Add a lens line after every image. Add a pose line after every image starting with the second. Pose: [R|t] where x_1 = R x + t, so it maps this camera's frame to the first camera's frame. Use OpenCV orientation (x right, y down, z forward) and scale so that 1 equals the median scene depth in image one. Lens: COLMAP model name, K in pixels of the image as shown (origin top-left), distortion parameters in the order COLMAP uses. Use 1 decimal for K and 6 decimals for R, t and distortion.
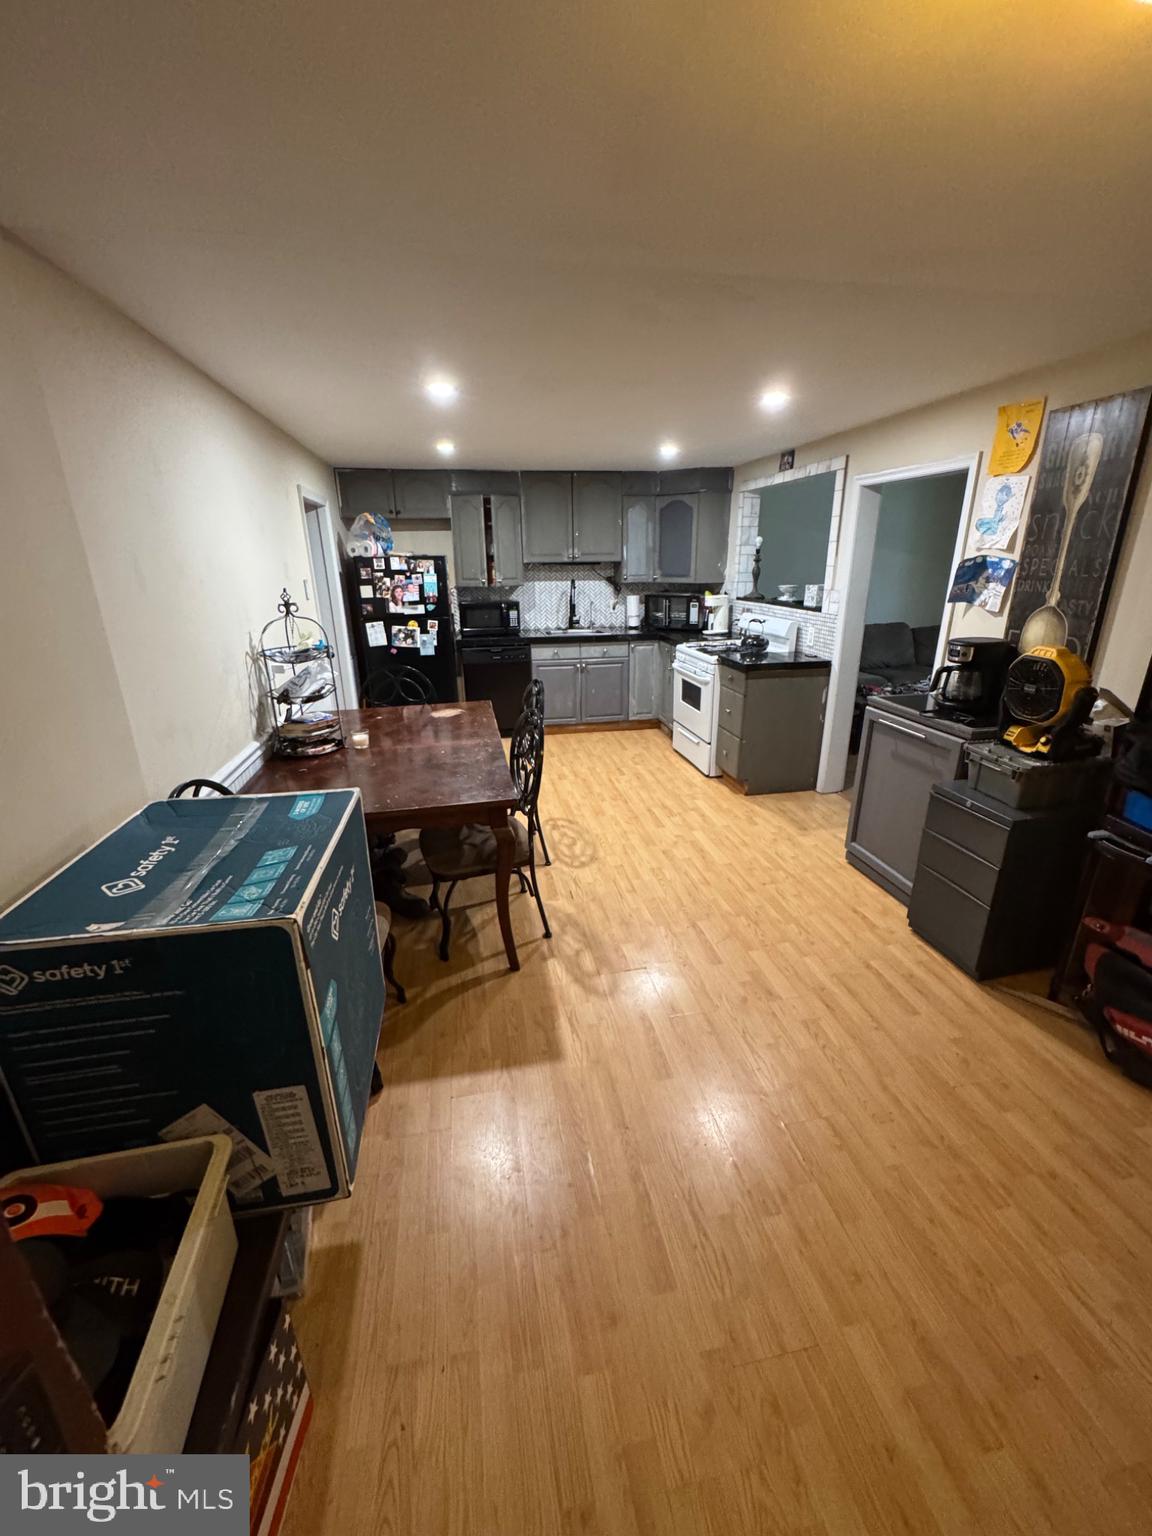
lens RADIAL K [[616.5, 0, 575.2], [0, 616.5, 771.6], [0, 0, 1]] dist [-0.005001, 0.000319]
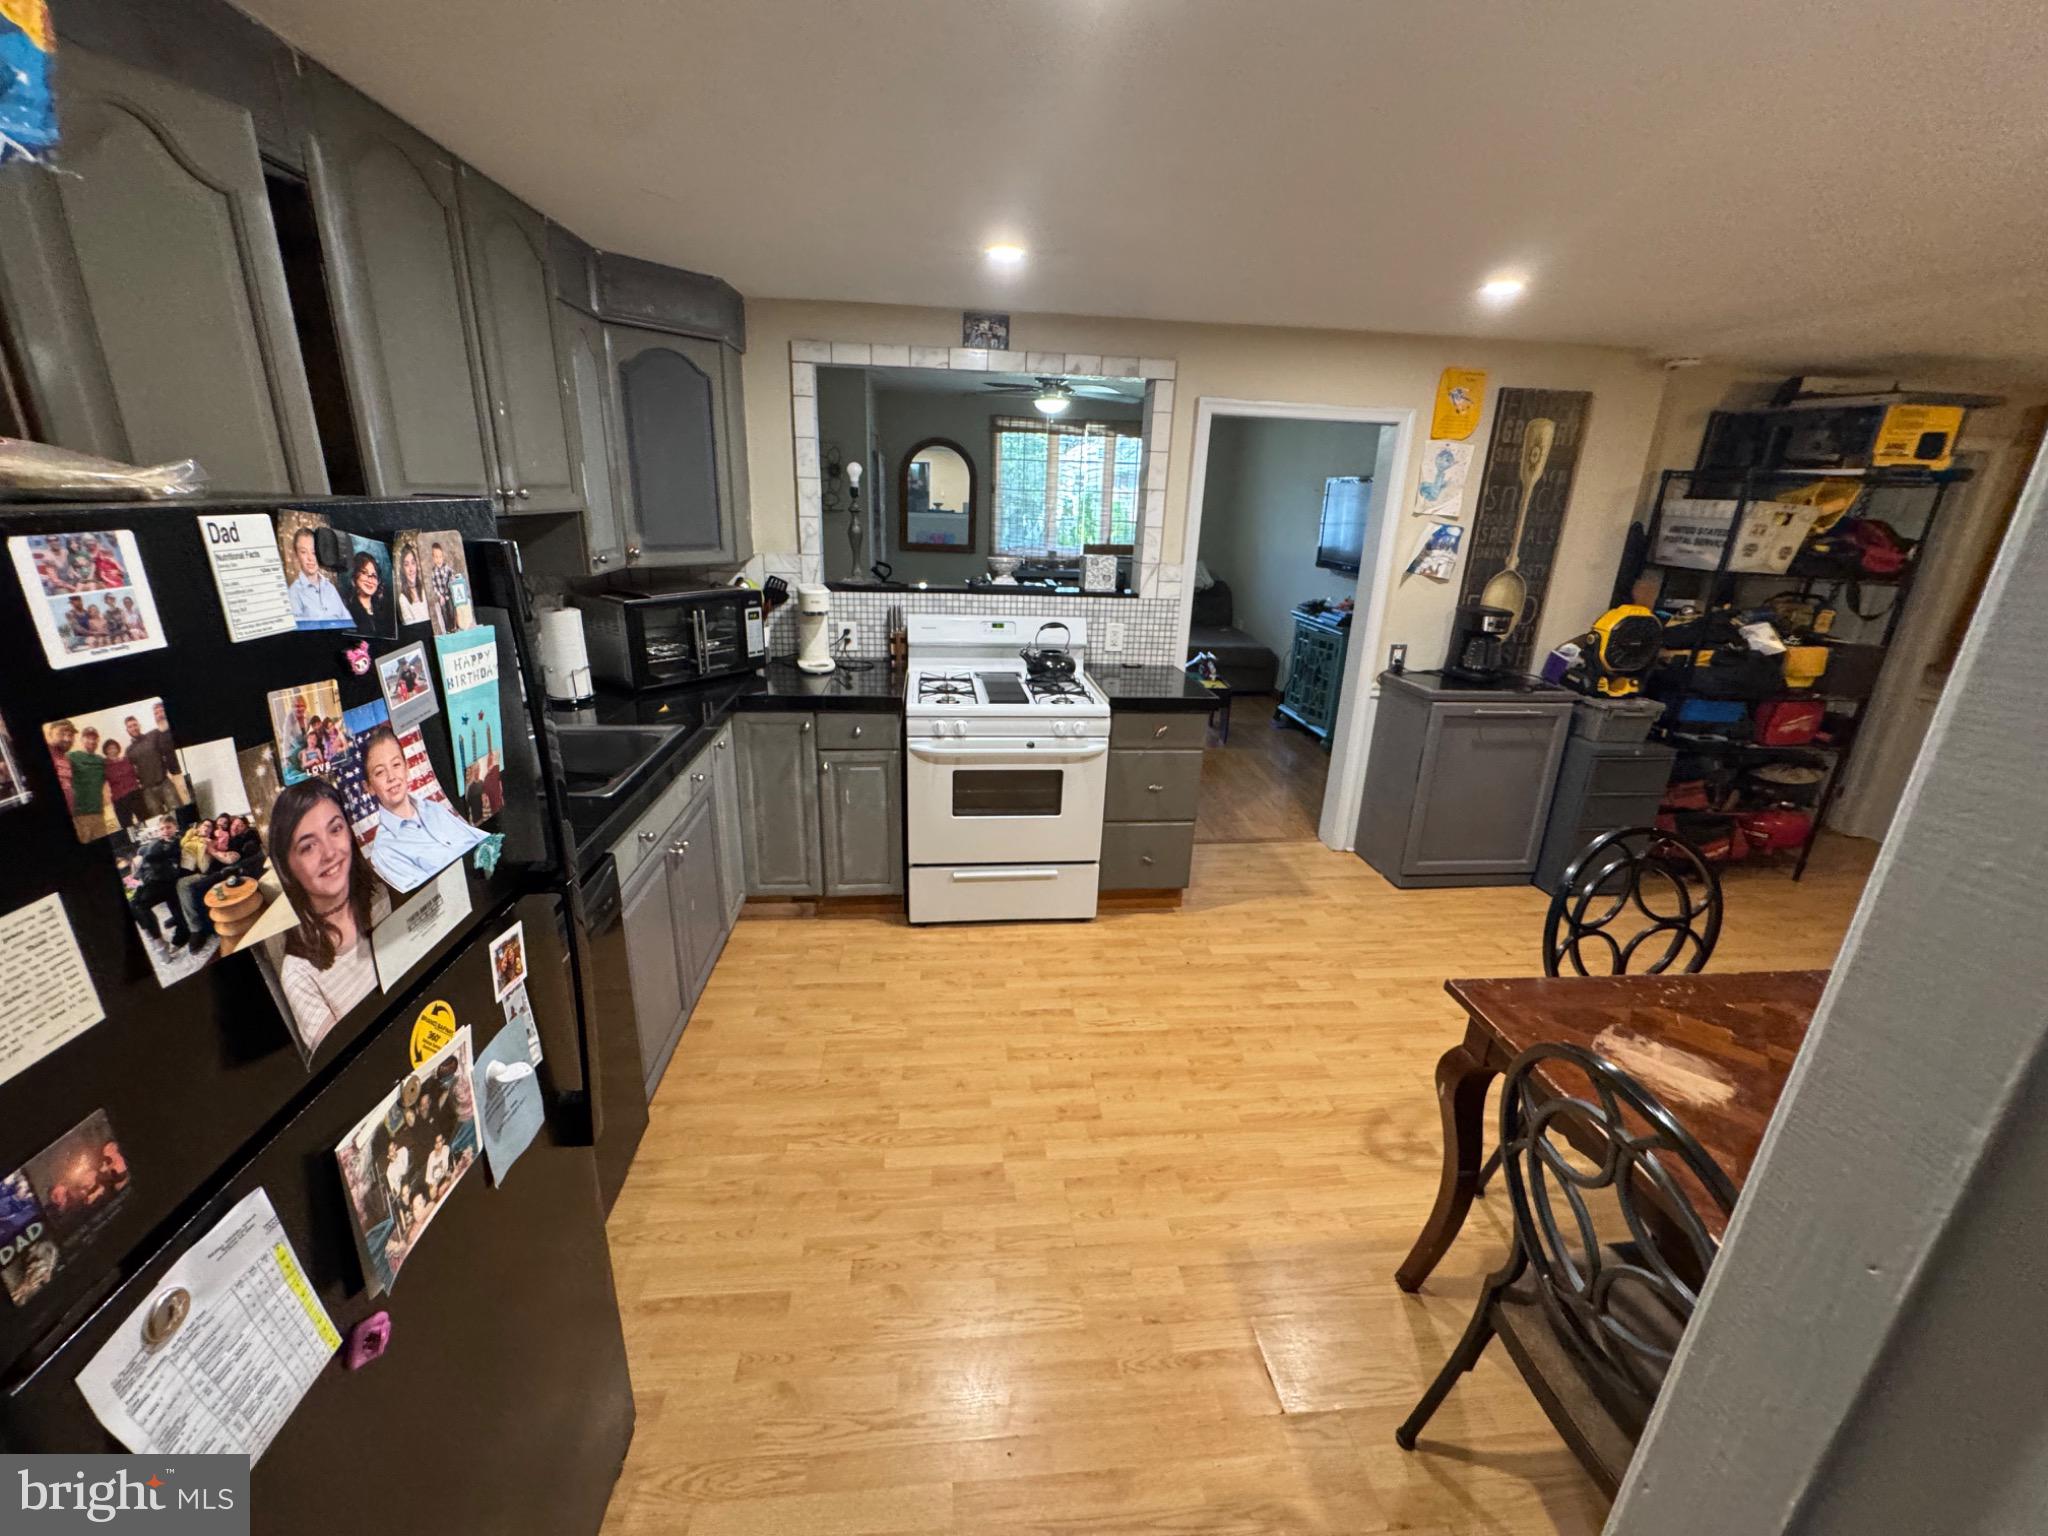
lens RADIAL K [[822.0, 0, 1025.0], [0, 822.0, 766.3], [0, 0, 1]] dist [-0.005001, 0.000319]
pose [[0.081563, -0.300986, 0.950134, -0.459395], [0.295937, 0.917630, 0.265285, -0.344039], [-0.951719, 0.259542, 0.163917, 0.971100]]
